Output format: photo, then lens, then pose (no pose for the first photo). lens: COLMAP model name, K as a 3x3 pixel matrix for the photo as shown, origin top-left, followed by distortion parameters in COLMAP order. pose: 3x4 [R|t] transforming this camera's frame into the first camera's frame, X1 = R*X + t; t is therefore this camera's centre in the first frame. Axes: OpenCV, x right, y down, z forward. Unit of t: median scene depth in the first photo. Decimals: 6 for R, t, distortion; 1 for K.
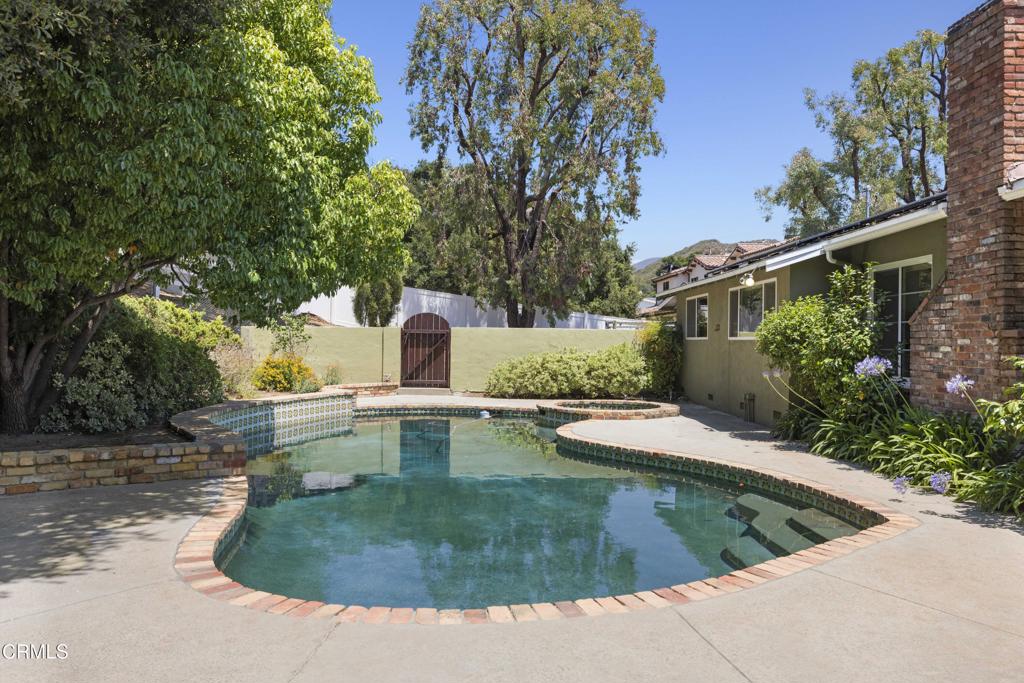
lens RADIAL K [[741.2, 0, 512.0], [0, 741.2, 341.5], [0, 0, 1]] dist [-0.001104, -0.000826]
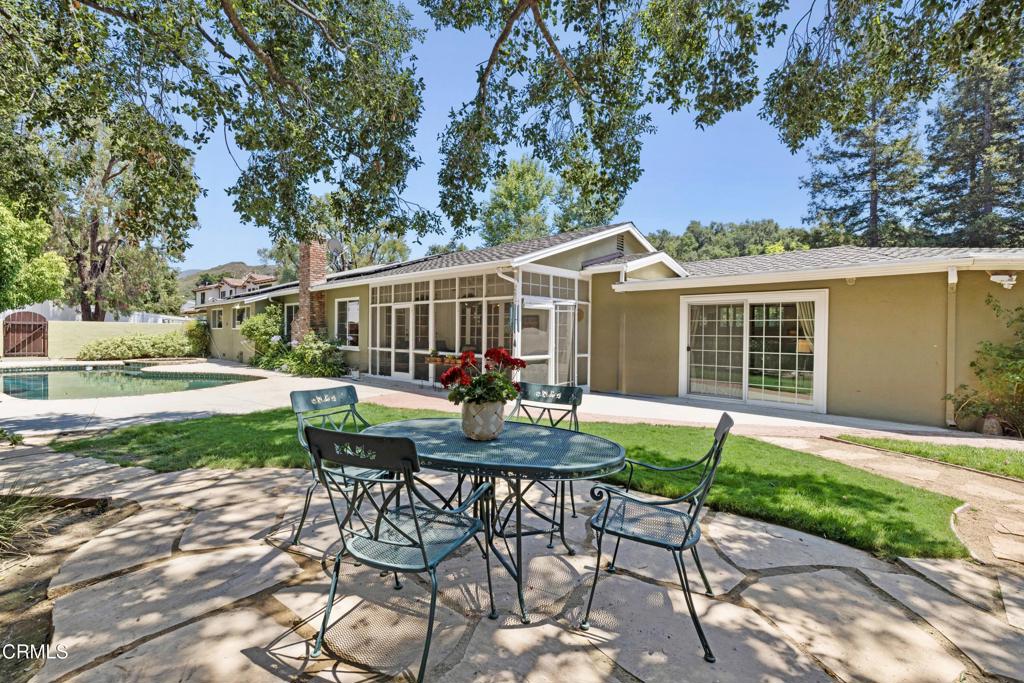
lens RADIAL K [[446.8, 0, 512.0], [0, 446.8, 341.5], [0, 0, 1]] dist [-0.000607, -0.000213]
pose [[0.691982, -0.013072, 0.721796, -0.089415], [-0.005163, 0.999721, 0.023056, -0.000742], [-0.721896, -0.019681, 0.691721, -0.484501]]
